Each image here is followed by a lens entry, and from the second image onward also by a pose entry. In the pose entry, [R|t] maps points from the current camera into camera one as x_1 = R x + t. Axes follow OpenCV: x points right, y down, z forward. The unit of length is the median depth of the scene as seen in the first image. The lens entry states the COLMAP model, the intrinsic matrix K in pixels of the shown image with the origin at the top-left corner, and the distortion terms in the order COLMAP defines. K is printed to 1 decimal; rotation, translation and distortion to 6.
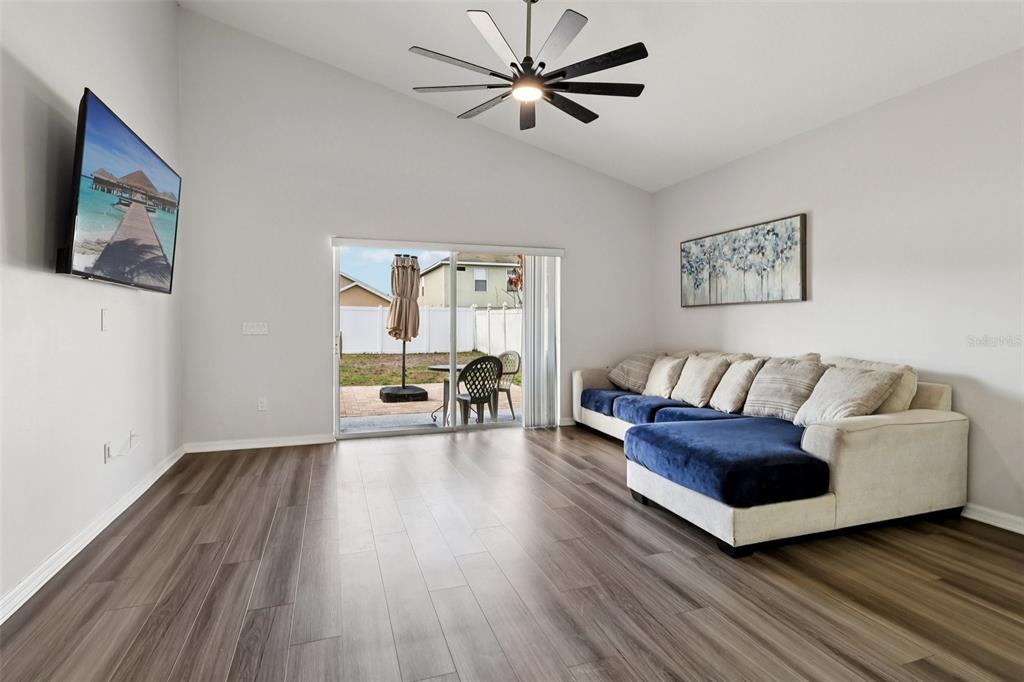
lens RADIAL K [[506.5, 0, 511.8], [0, 506.5, 326.1], [0, 0, 1]] dist [-0.001031, -0.000147]
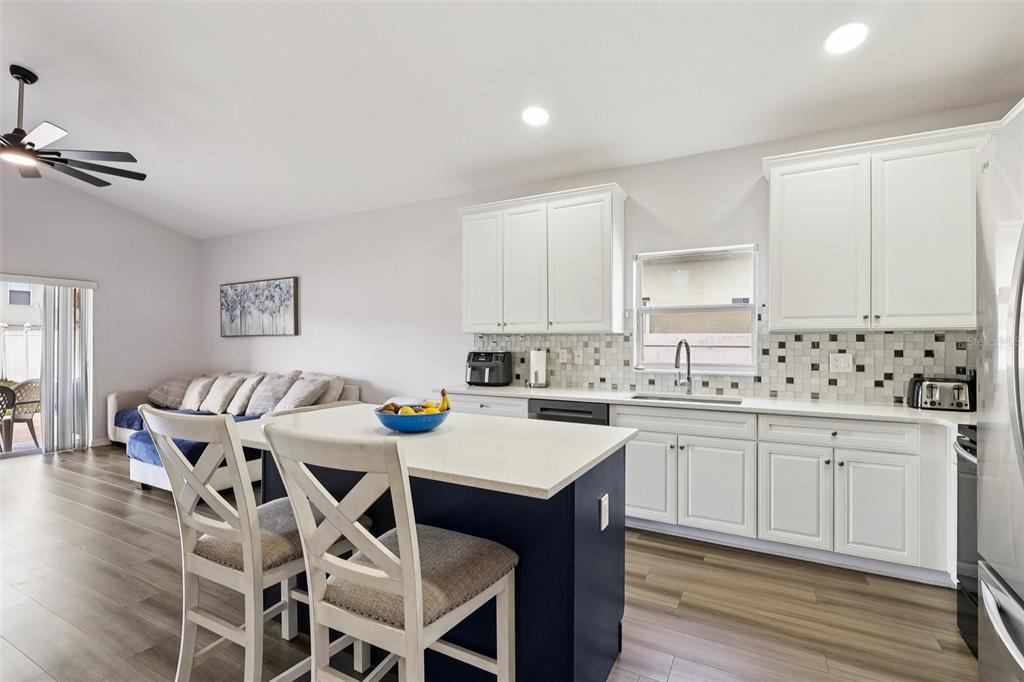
lens RADIAL K [[464.6, 0, 512.0], [0, 464.6, 341.0], [0, 0, 1]] dist [-0.010063, 0.000341]
pose [[0.732516, 0.001432, 0.680748, 0.097282], [0.006023, 0.999945, -0.008585, -0.015053], [-0.680723, 0.010388, 0.732467, -0.370940]]
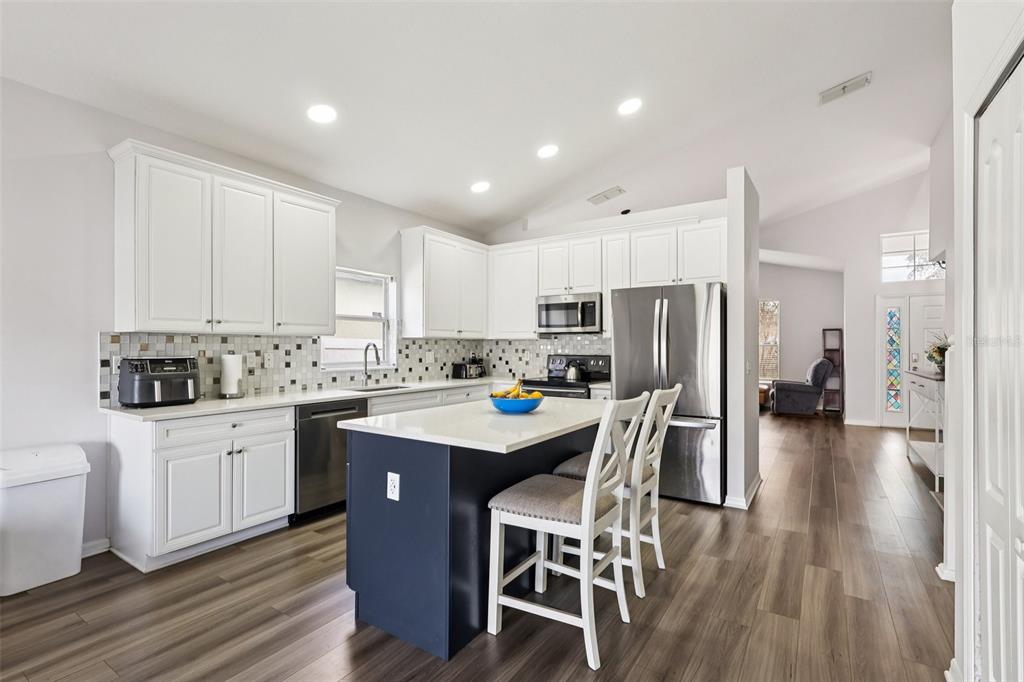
lens RADIAL K [[480.8, 0, 512.0], [0, 480.8, 341.0], [0, 0, 1]] dist [0.001380, 0.000214]
pose [[-0.607362, 0.004452, 0.794413, -0.132587], [0.003941, 0.999989, -0.002591, -0.021378], [-0.794416, 0.001557, -0.607373, 0.314668]]
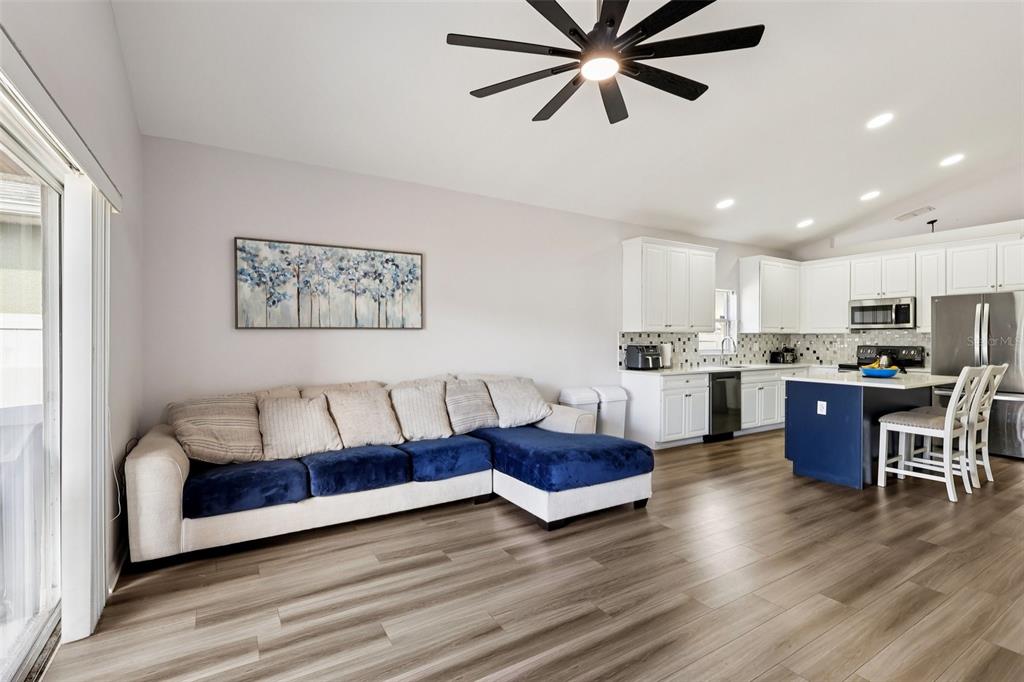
lens RADIAL K [[474.3, 0, 512.0], [0, 474.3, 341.0], [0, 0, 1]] dist [-0.002585, 0.000221]
pose [[-0.214738, -0.008340, 0.976636, -0.453442], [0.007529, 0.999920, 0.010194, -0.028120], [-0.976643, 0.009543, -0.214658, 0.884761]]
